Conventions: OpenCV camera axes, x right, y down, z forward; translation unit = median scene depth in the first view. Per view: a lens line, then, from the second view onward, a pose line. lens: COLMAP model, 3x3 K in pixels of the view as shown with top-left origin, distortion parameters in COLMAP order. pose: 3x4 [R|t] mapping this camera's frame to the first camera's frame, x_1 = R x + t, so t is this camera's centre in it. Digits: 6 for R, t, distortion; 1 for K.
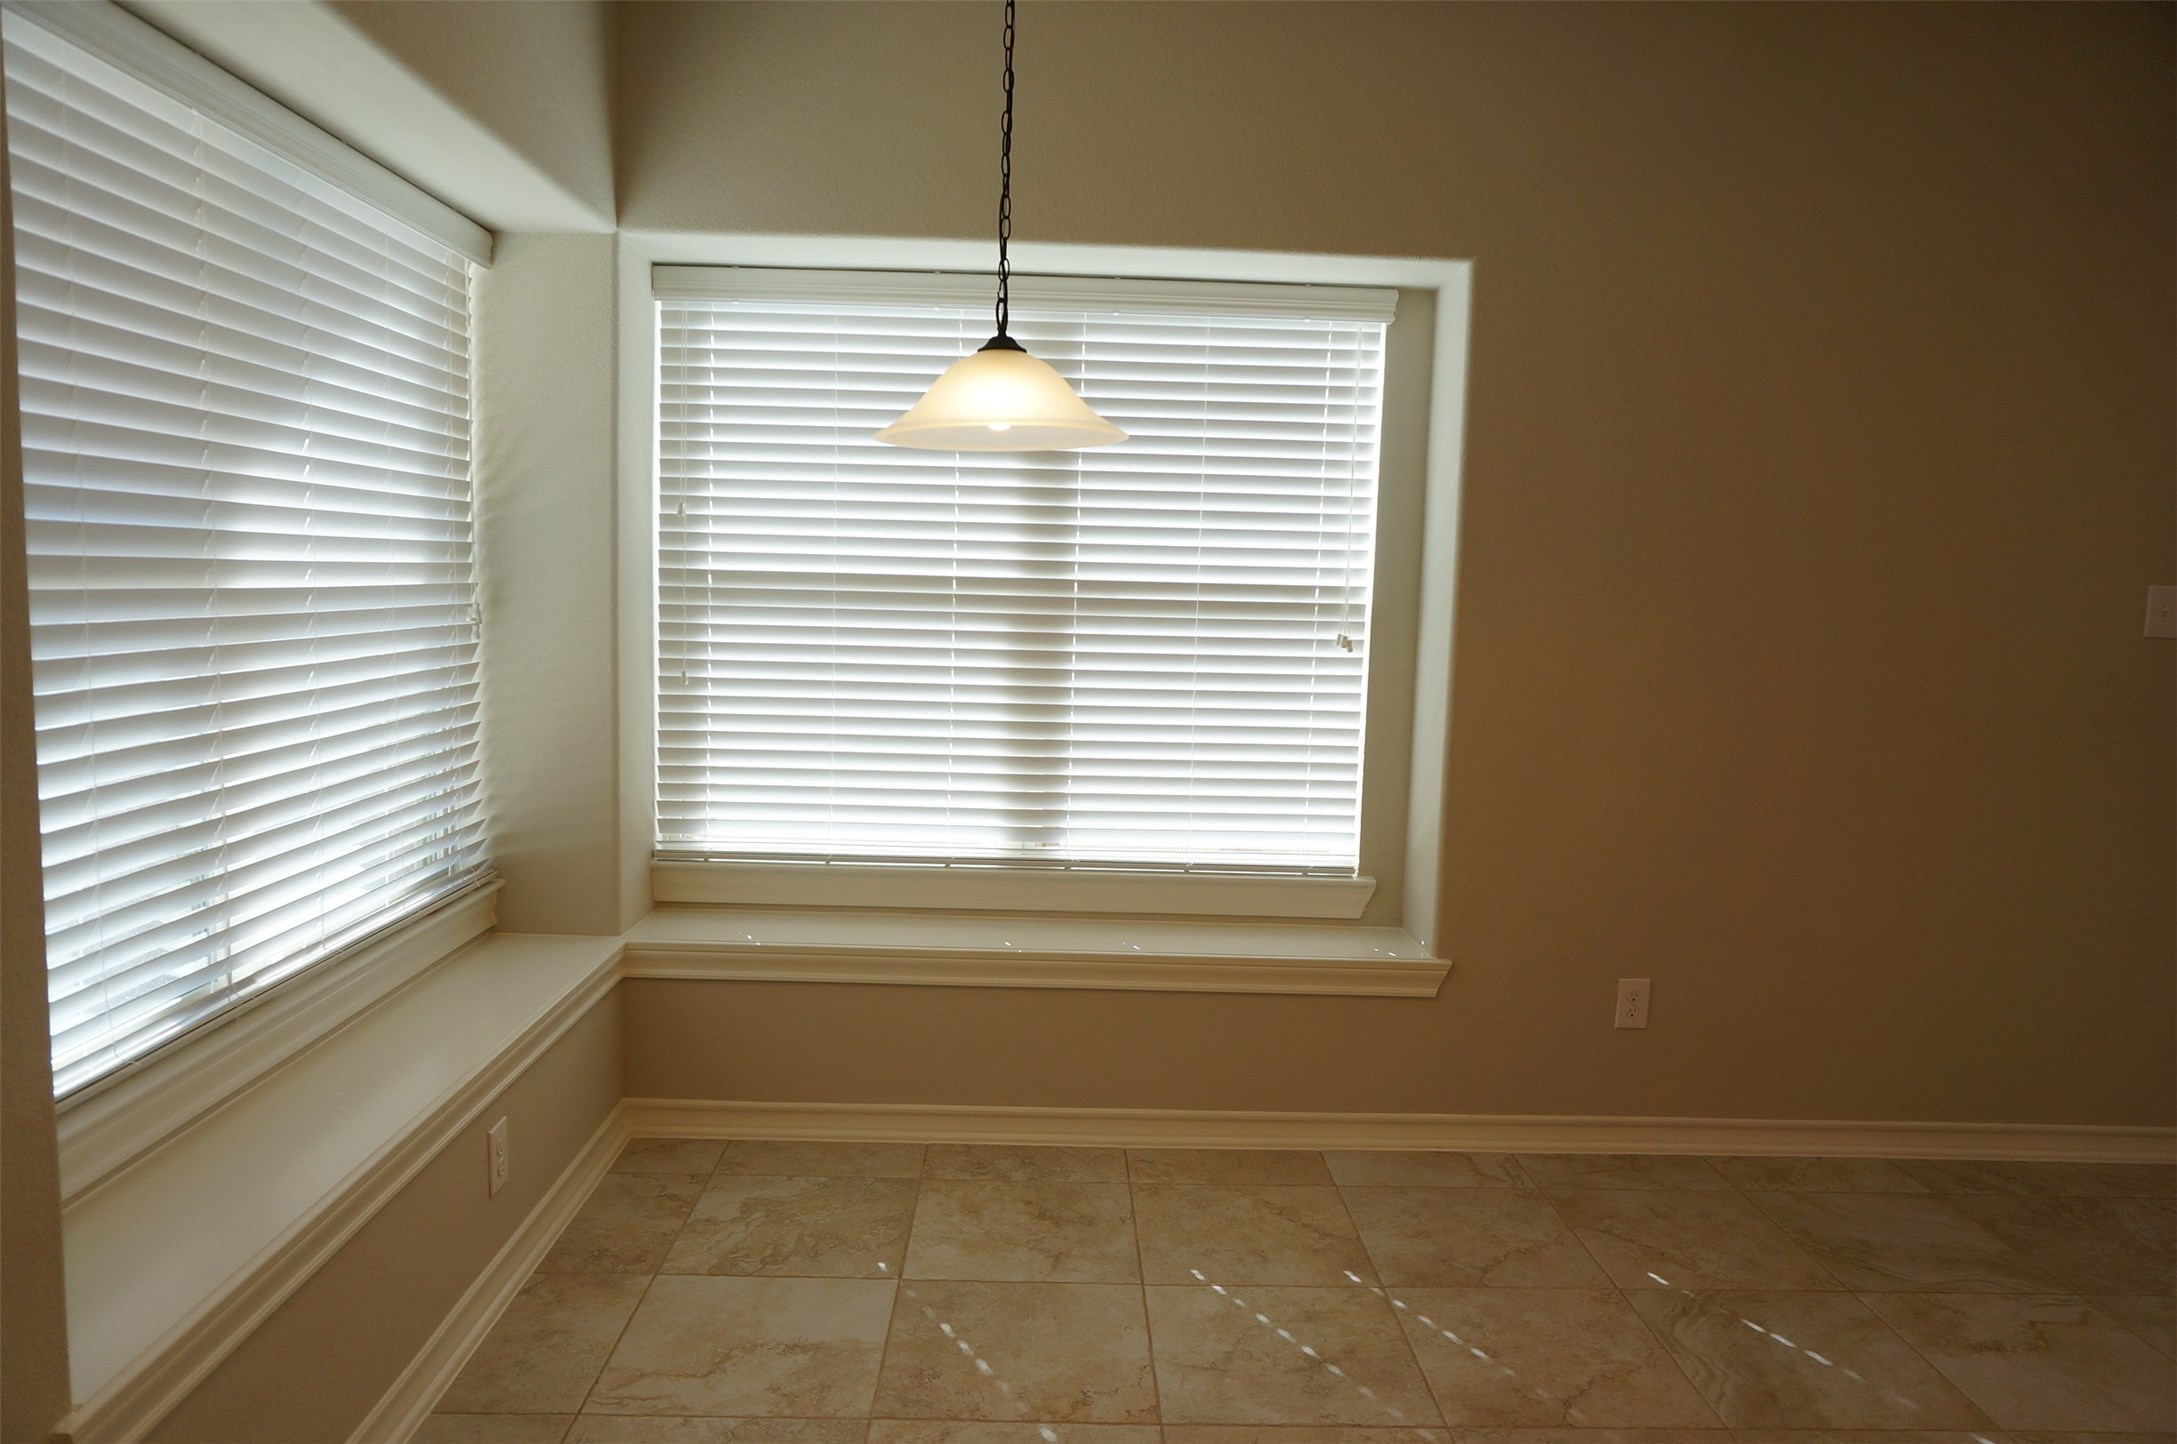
lens RADIAL K [[1449.4, 0, 1088.5], [0, 1449.4, 722.0], [0, 0, 1]] dist [-0.049755, 0.033218]
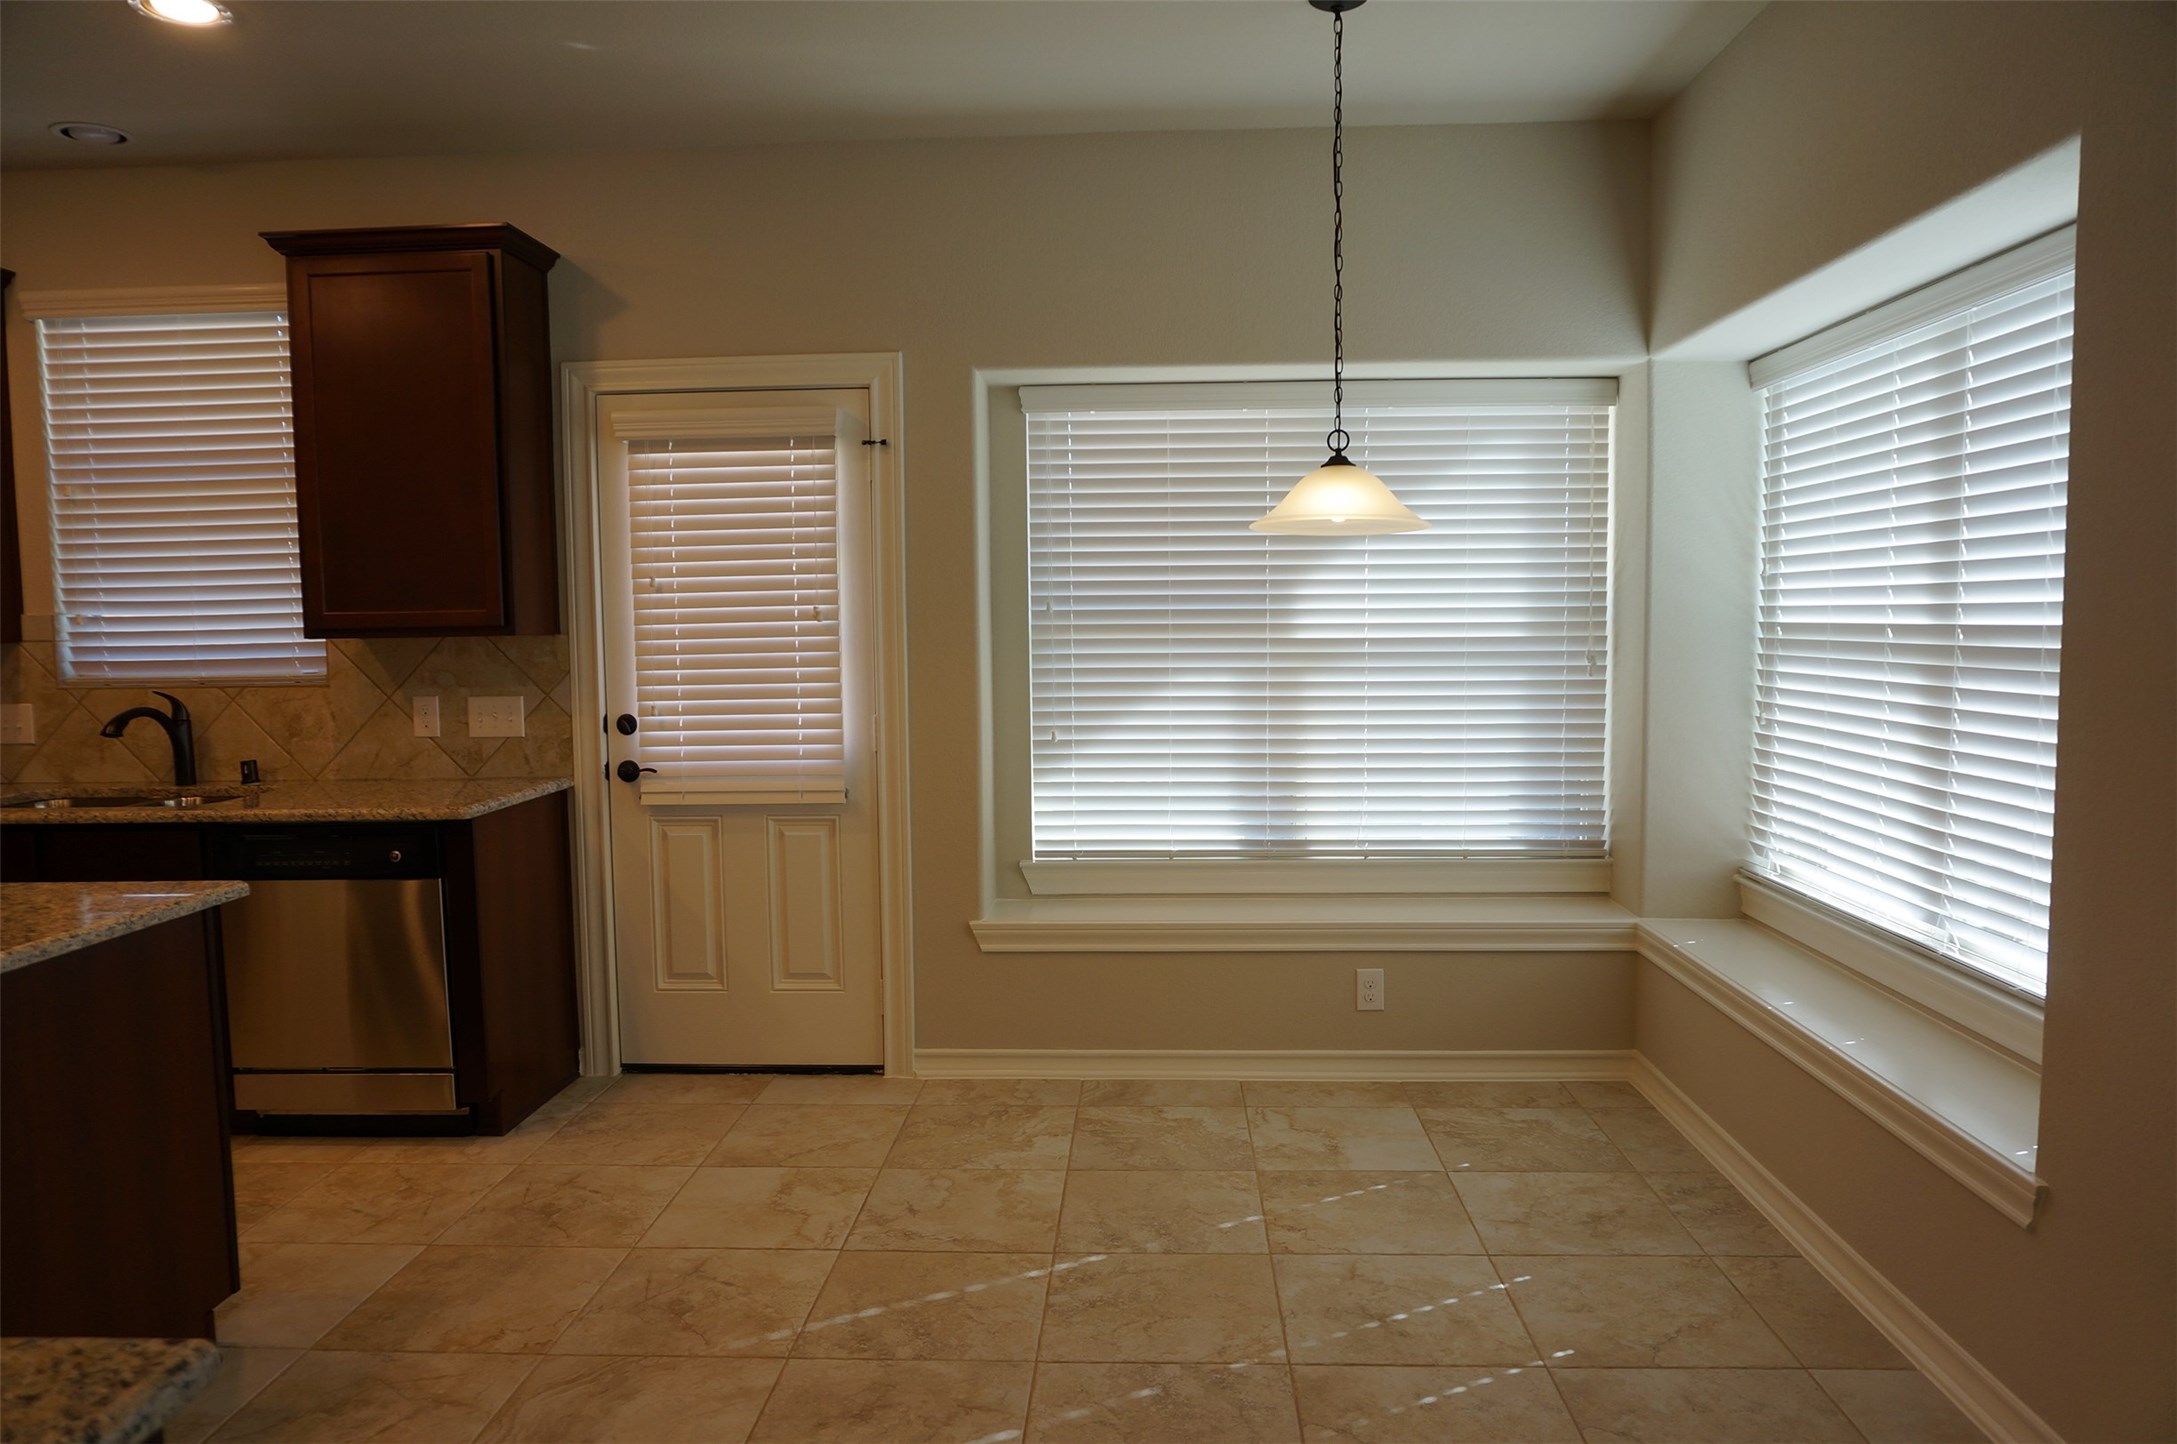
lens RADIAL K [[1449.4, 0, 1088.5], [0, 1449.4, 722.0], [0, 0, 1]] dist [-0.049755, 0.033218]
pose [[-0.070787, 0.047112, -0.996378, 1.075944], [-0.093104, 0.994211, 0.053624, -0.047709], [0.993137, 0.096562, -0.065990, 0.679198]]
